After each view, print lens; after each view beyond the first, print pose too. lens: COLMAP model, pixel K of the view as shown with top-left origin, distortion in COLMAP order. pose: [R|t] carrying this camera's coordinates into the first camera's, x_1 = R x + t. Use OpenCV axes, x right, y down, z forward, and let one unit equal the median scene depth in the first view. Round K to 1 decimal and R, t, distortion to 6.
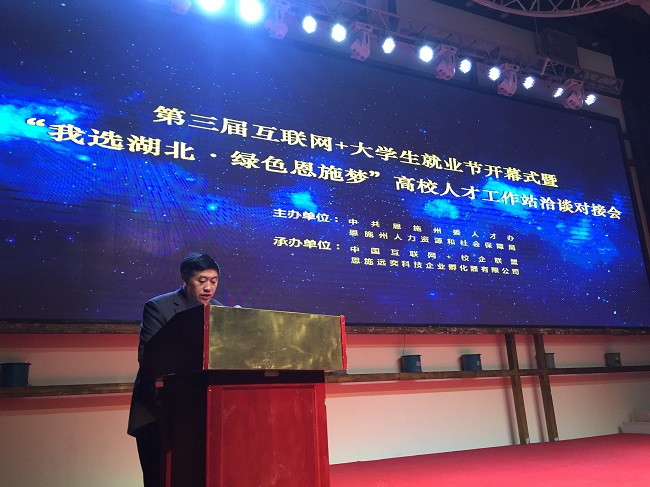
lens RADIAL K [[560.0, 0, 313.8], [0, 560.0, 239.1], [0, 0, 1]] dist [0.100269, -0.138509]
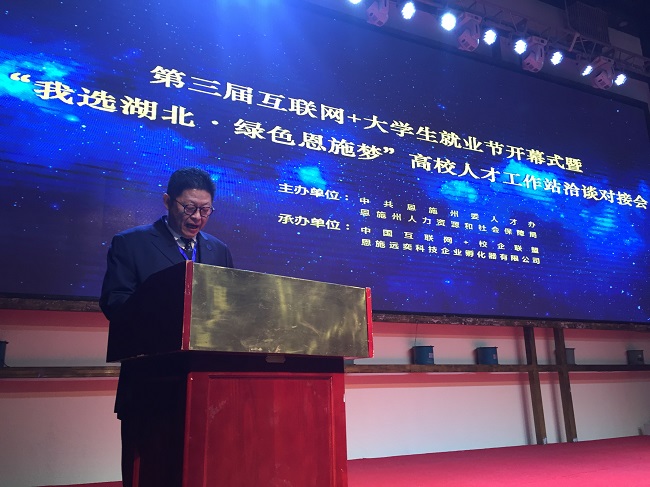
lens RADIAL K [[558.7, 0, 314.1], [0, 558.7, 238.8], [0, 0, 1]] dist [0.099969, -0.141280]
pose [[0.999602, 0.027886, -0.004301, -0.007020], [-0.027815, 0.999489, 0.015771, 0.018645], [0.004739, -0.015645, 0.999866, 0.071870]]
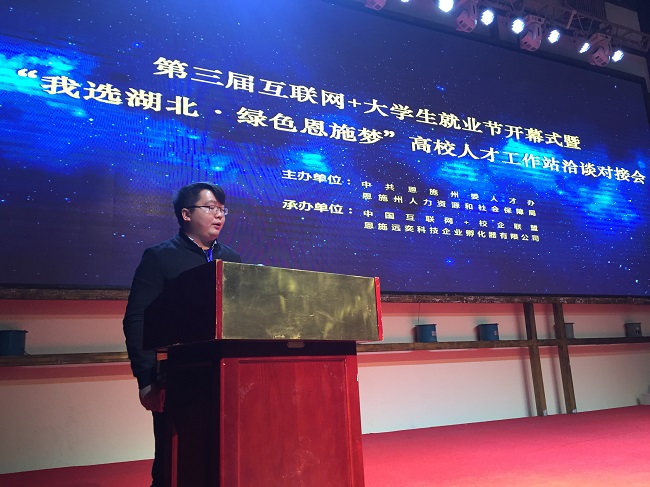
lens RADIAL K [[560.0, 0, 313.8], [0, 560.0, 239.1], [0, 0, 1]] dist [0.100269, -0.138509]
pose [[0.999981, 0.003093, -0.005396, -0.012433], [-0.002805, 0.998610, 0.052624, 0.010758], [0.005551, -0.052608, 0.998600, 0.048579]]
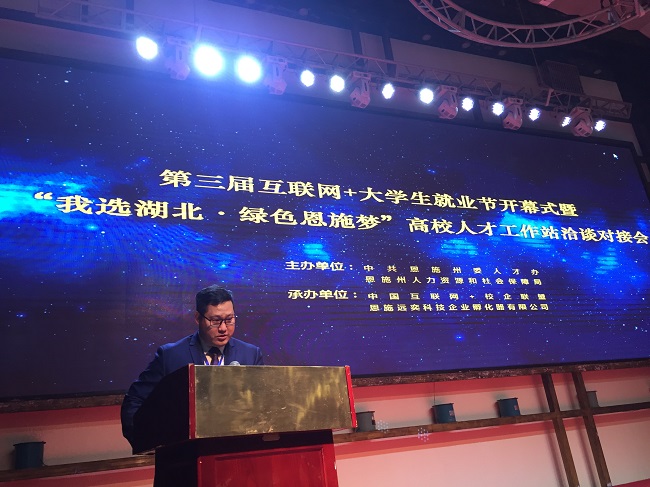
lens RADIAL K [[560.0, 0, 313.8], [0, 560.0, 239.1], [0, 0, 1]] dist [0.100269, -0.138509]
pose [[0.995700, -0.085084, -0.036634, 0.014678], [0.081254, 0.992088, -0.095704, 0.004413], [0.044487, 0.092316, 0.994735, 0.019947]]
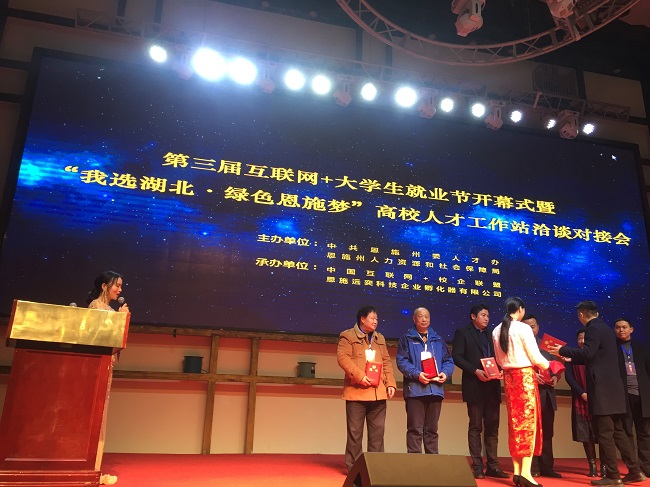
lens RADIAL K [[558.7, 0, 314.1], [0, 558.7, 238.8], [0, 0, 1]] dist [0.099969, -0.141280]
pose [[0.975706, 0.007288, -0.218964, 0.271926], [-0.014935, 0.999334, -0.033292, -0.006084], [0.218576, 0.035754, 0.975165, -0.120715]]
